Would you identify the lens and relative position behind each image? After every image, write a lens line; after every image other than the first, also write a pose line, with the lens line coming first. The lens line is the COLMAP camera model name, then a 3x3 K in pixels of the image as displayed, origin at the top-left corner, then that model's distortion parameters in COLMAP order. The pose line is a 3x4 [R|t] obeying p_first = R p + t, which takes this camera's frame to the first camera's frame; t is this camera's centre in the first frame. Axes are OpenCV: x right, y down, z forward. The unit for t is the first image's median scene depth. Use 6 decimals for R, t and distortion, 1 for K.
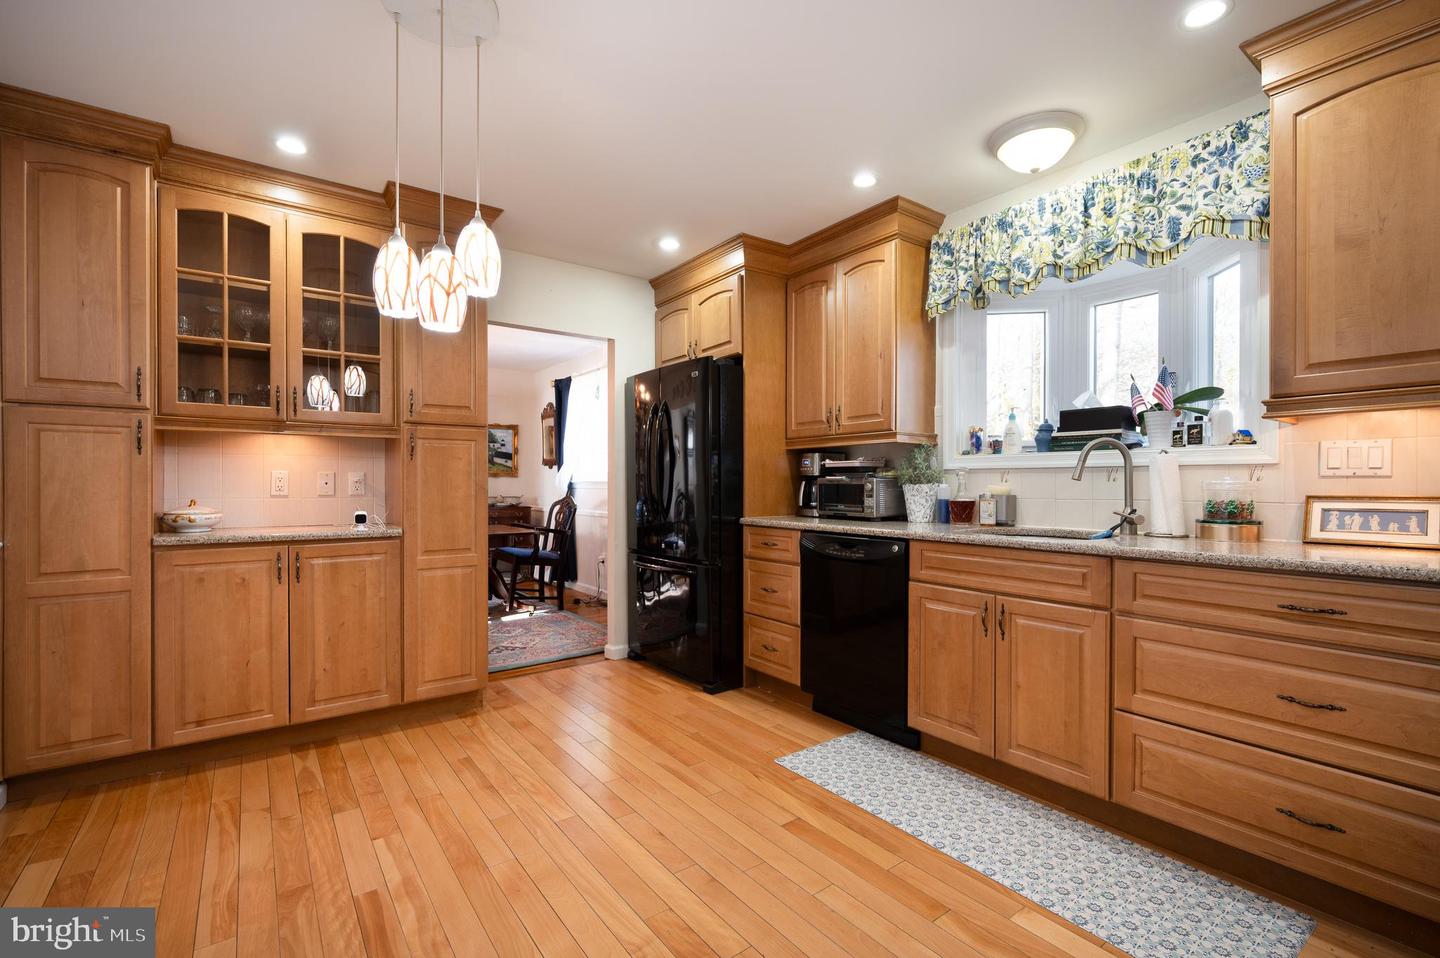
lens RADIAL K [[630.2, 0, 730.1], [0, 630.2, 482.1], [0, 0, 1]] dist [0.000088, 0.000122]
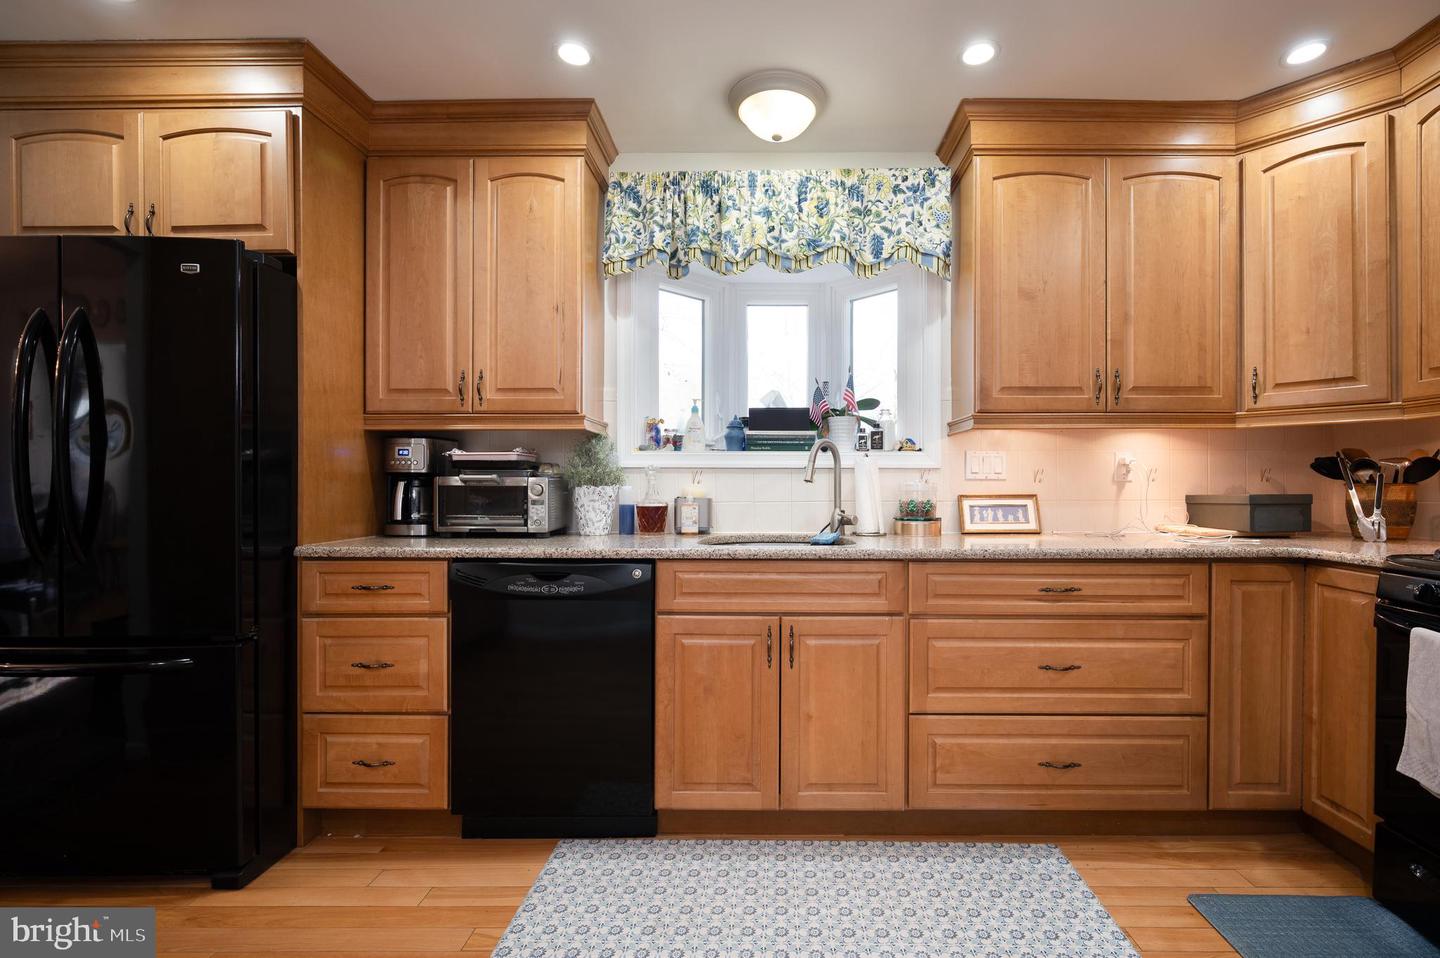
lens RADIAL K [[646.7, 0, 743.2], [0, 646.7, 482.7], [0, 0, 1]] dist [-0.002023, -0.000076]
pose [[0.607783, 0.002841, 0.794098, -0.263586], [-0.002016, 0.999996, -0.002035, 0.000877], [-0.794101, -0.000365, 0.607786, 0.448156]]
